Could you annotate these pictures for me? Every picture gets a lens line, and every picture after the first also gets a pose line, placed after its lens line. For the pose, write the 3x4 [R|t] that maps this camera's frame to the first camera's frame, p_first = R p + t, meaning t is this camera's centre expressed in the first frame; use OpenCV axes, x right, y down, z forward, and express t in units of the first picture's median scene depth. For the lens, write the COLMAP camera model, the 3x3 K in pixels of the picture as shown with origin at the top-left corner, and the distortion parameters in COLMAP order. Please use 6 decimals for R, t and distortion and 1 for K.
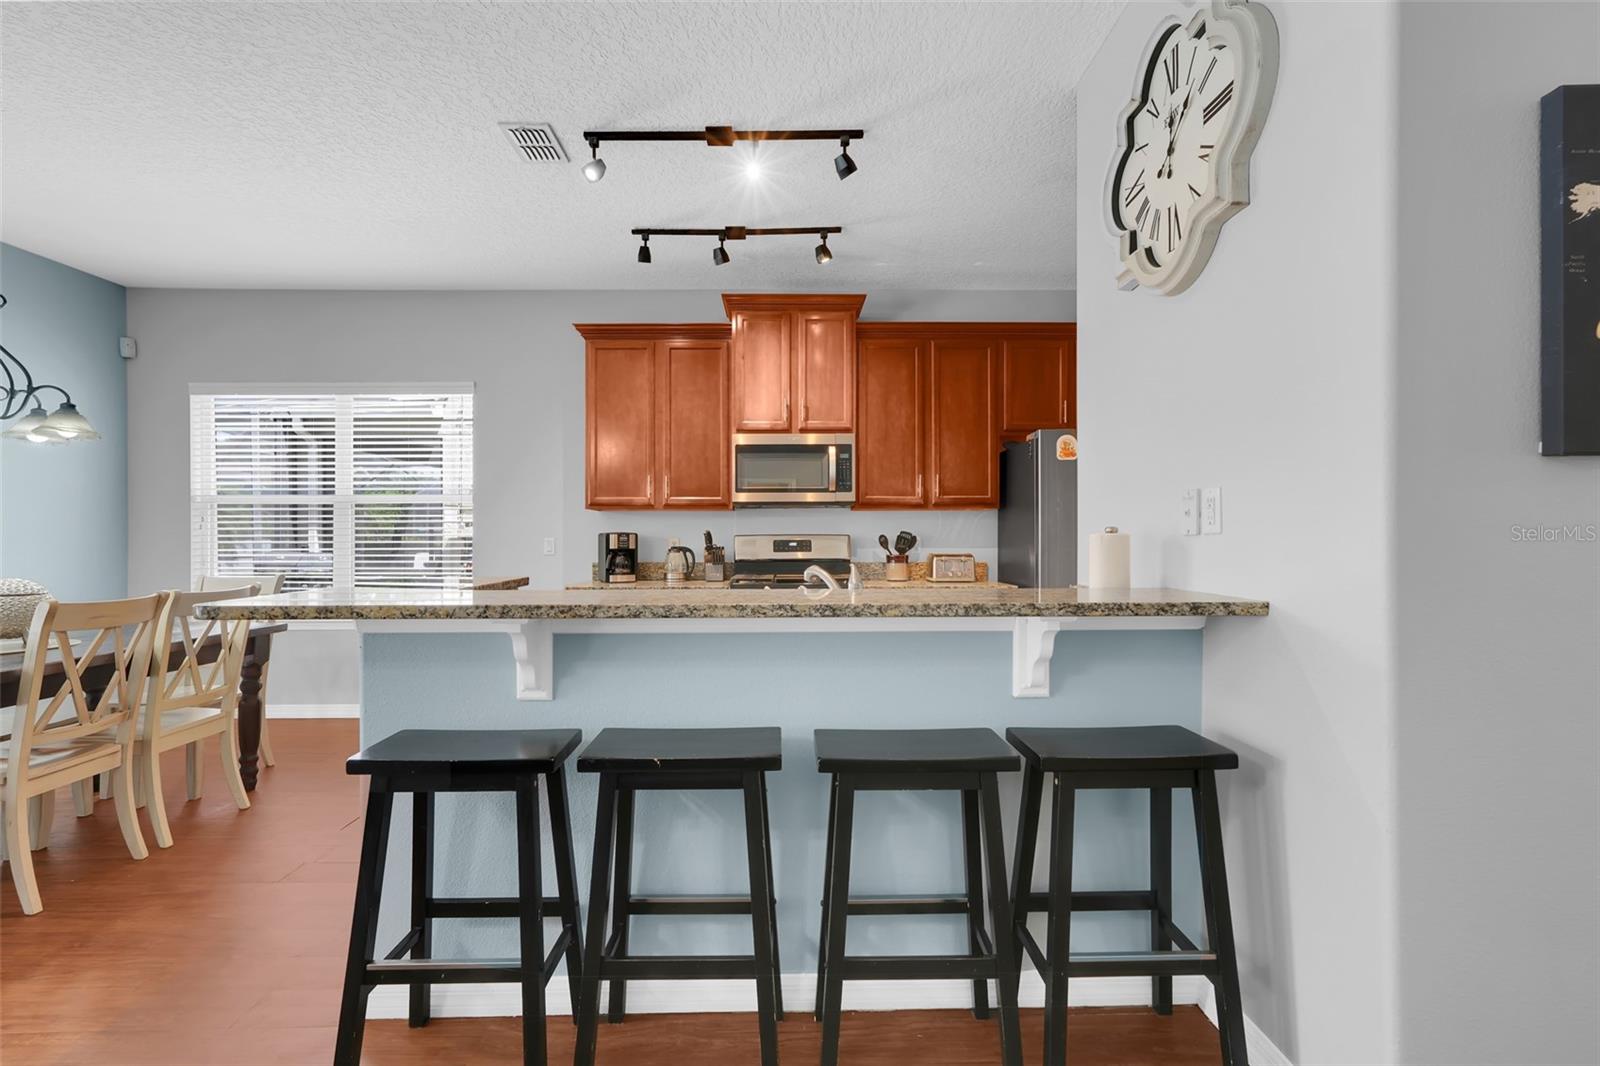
lens RADIAL K [[716.4, 0, 796.9], [0, 716.4, 533.0], [0, 0, 1]] dist [-0.001372, 0.002990]
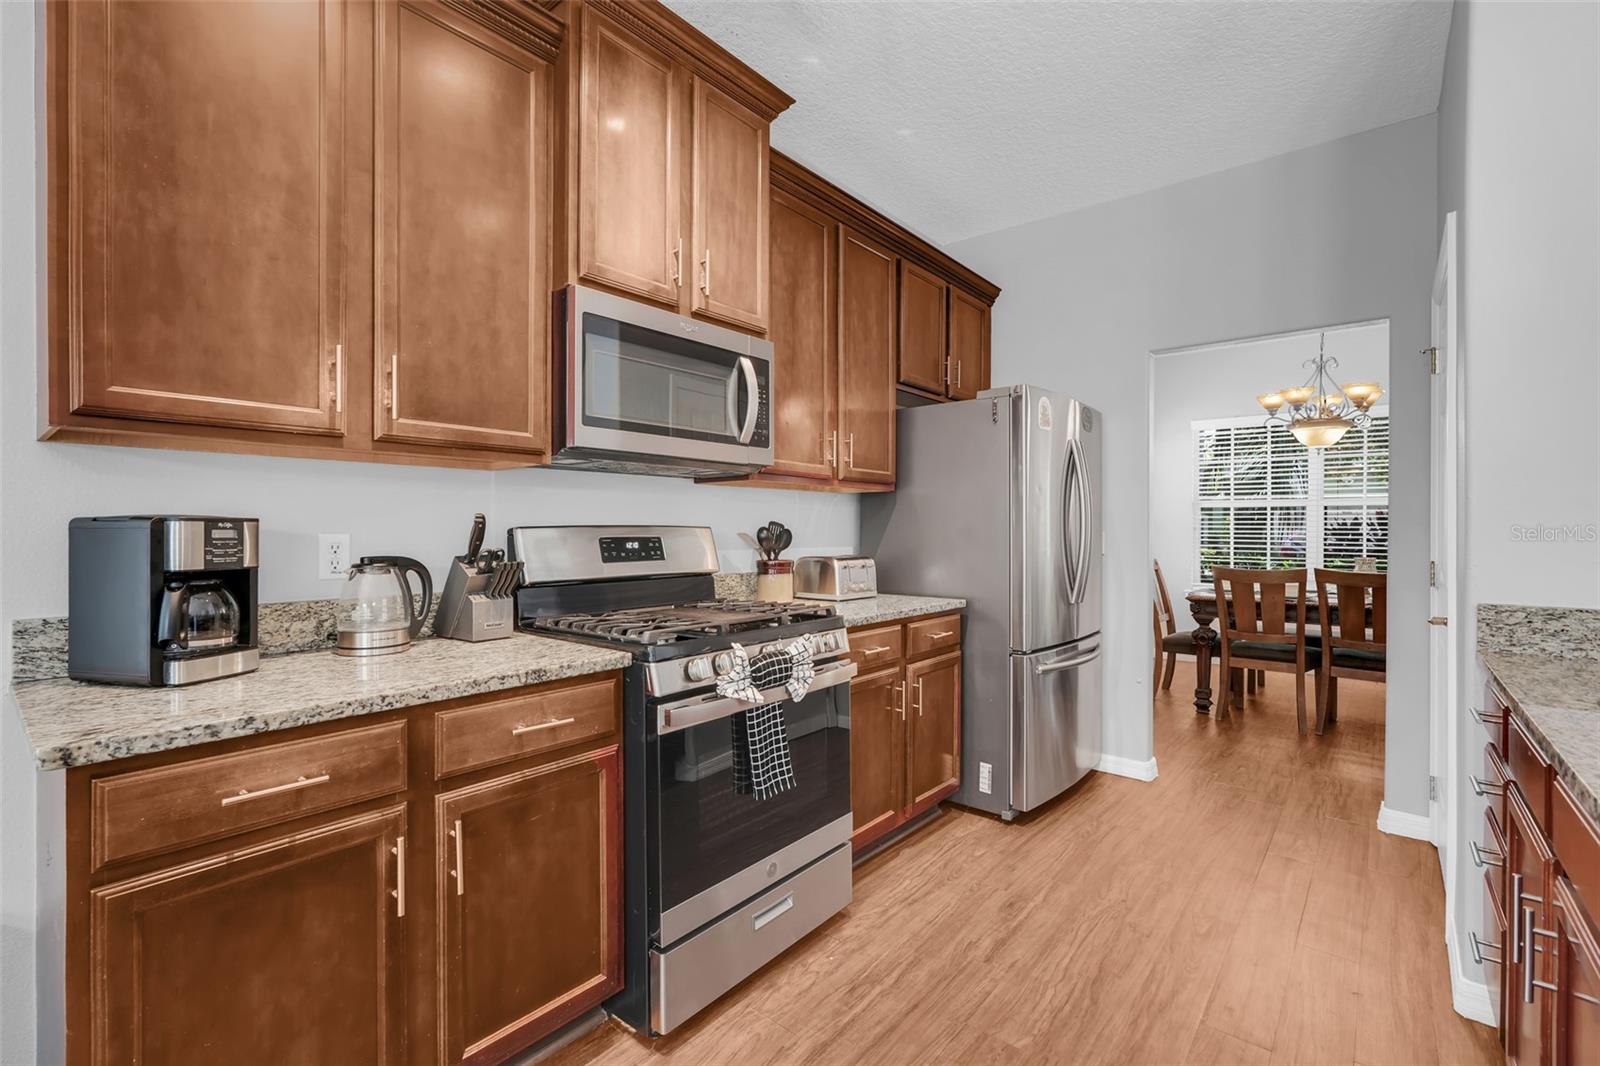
lens RADIAL K [[716.4, 0, 801.3], [0, 716.4, 538.5], [0, 0, 1]] dist [-0.001372, 0.002990]
pose [[0.648497, -0.006165, 0.761192, -0.316886], [-0.009371, 0.999827, 0.016082, 0.001845], [-0.761159, -0.017562, 0.648327, 0.611729]]
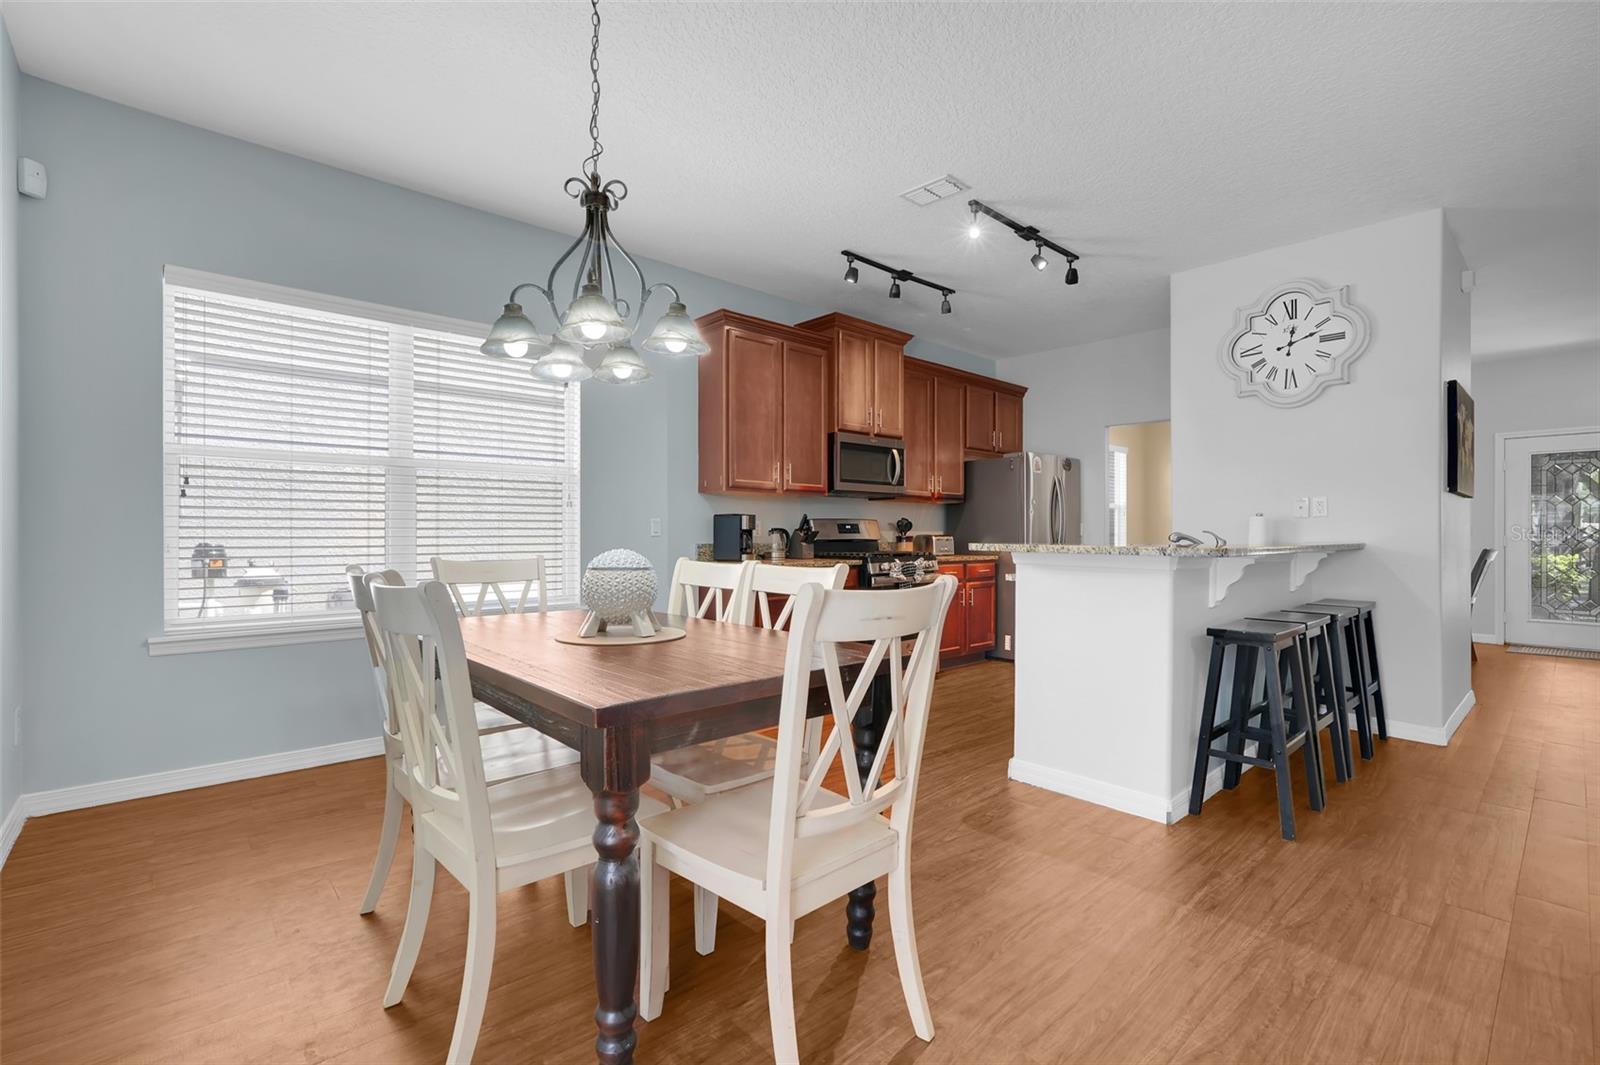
lens RADIAL K [[716.4, 0, 808.8], [0, 716.4, 535.9], [0, 0, 1]] dist [-0.001372, 0.002990]
pose [[0.743879, 0.001935, 0.668311, -0.893348], [-0.007943, 0.999951, 0.005946, 0.024831], [-0.668267, -0.009732, 0.743858, 0.150214]]
